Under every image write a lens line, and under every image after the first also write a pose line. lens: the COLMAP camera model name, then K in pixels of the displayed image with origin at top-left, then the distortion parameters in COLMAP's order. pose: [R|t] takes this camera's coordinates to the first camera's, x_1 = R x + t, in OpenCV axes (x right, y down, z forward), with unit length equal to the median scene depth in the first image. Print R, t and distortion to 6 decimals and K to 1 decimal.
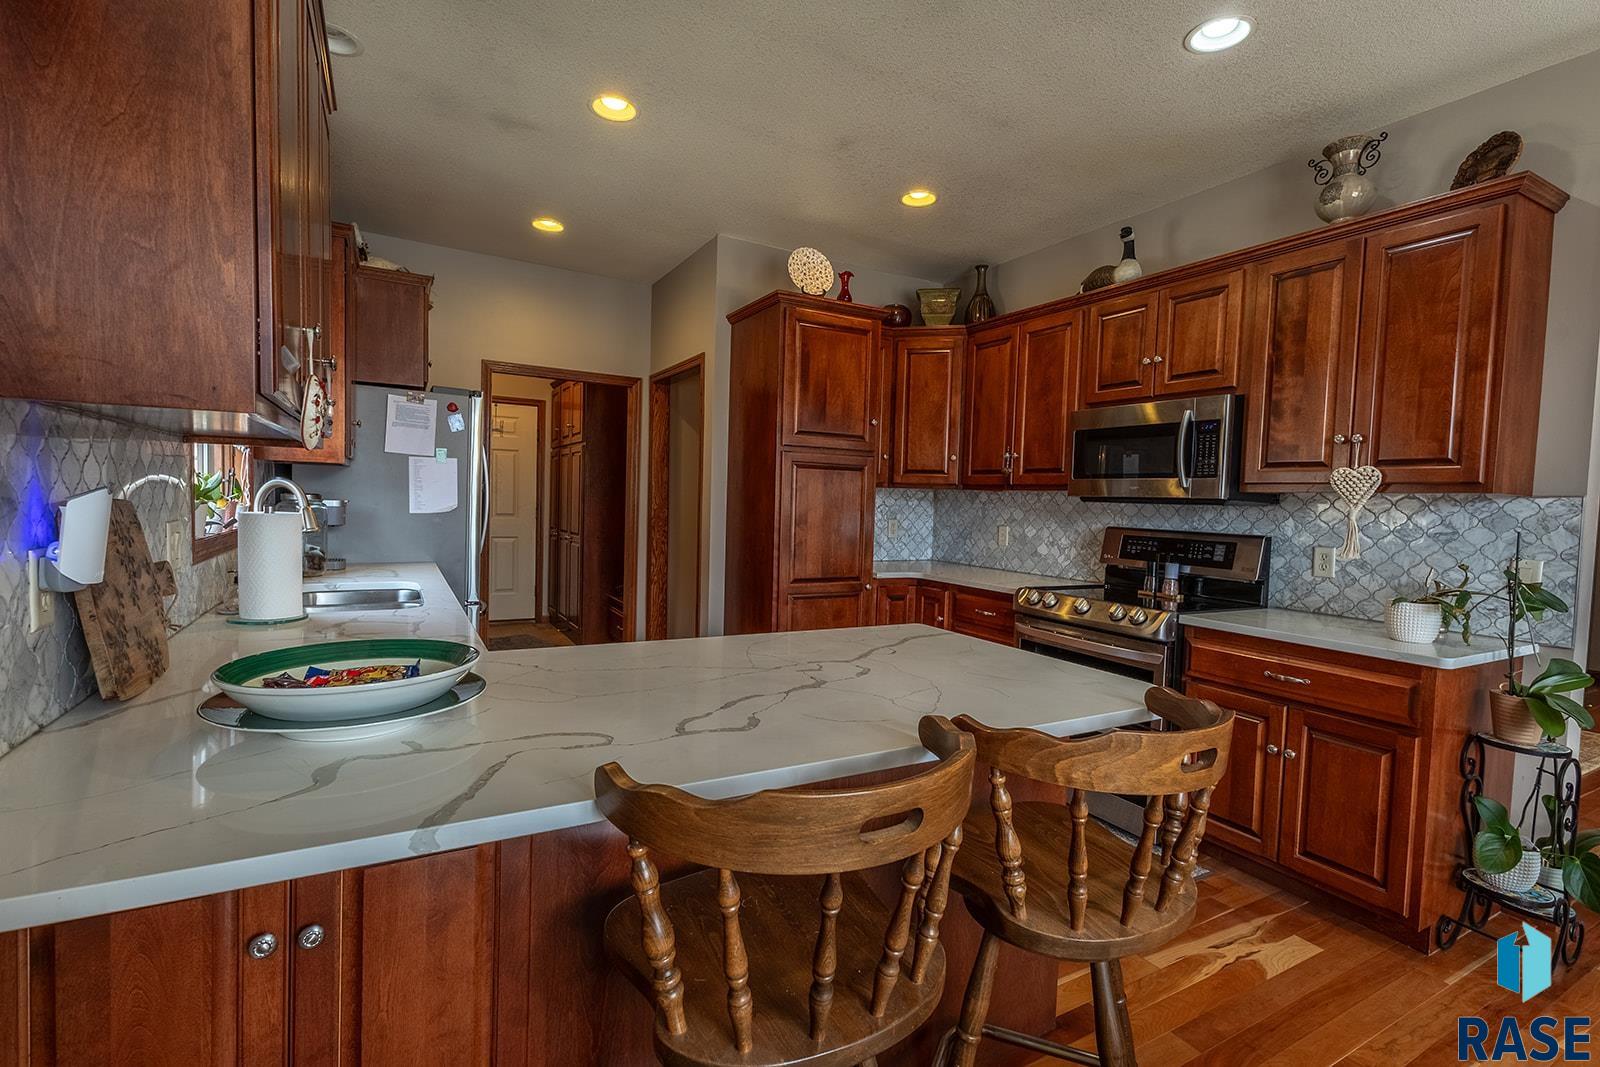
lens RADIAL K [[735.9, 0, 806.0], [0, 735.9, 530.7], [0, 0, 1]] dist [0.008353, -0.002903]
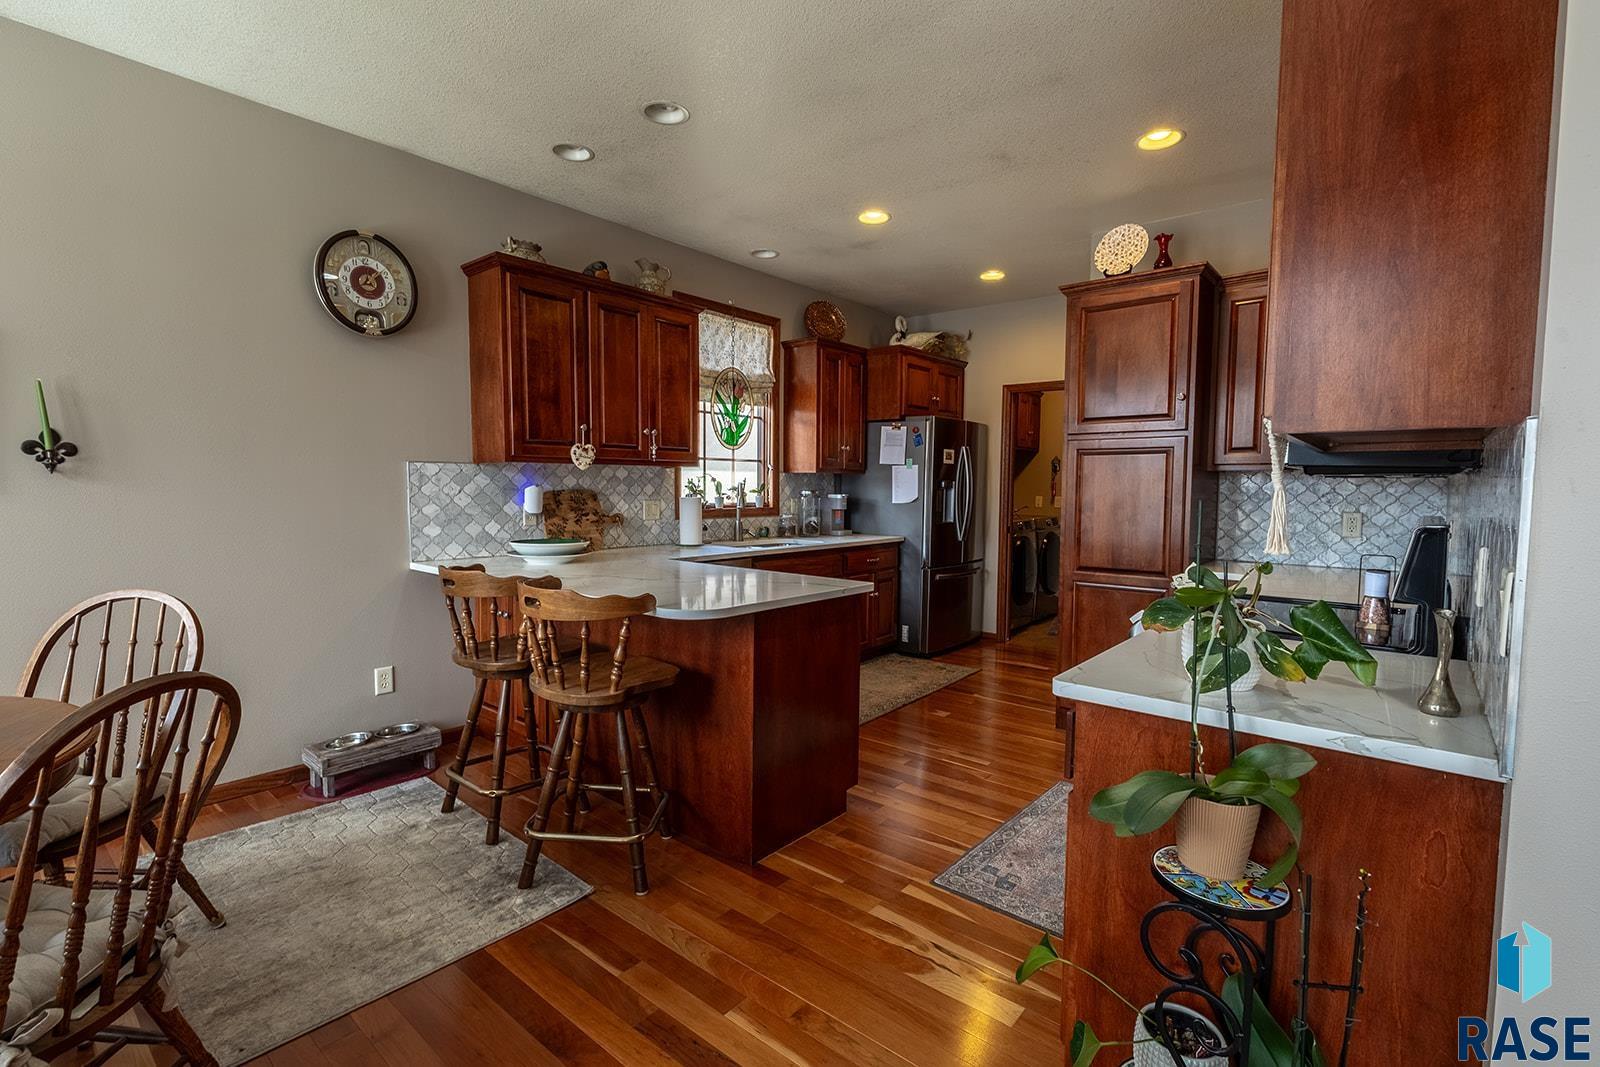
lens RADIAL K [[735.9, 0, 793.3], [0, 735.9, 532.0], [0, 0, 1]] dist [0.008353, -0.002903]
pose [[0.342064, 0.031290, -0.939156, 0.804665], [-0.036514, 0.999133, 0.019989, 0.012747], [0.938967, 0.027455, 0.342910, 0.289129]]
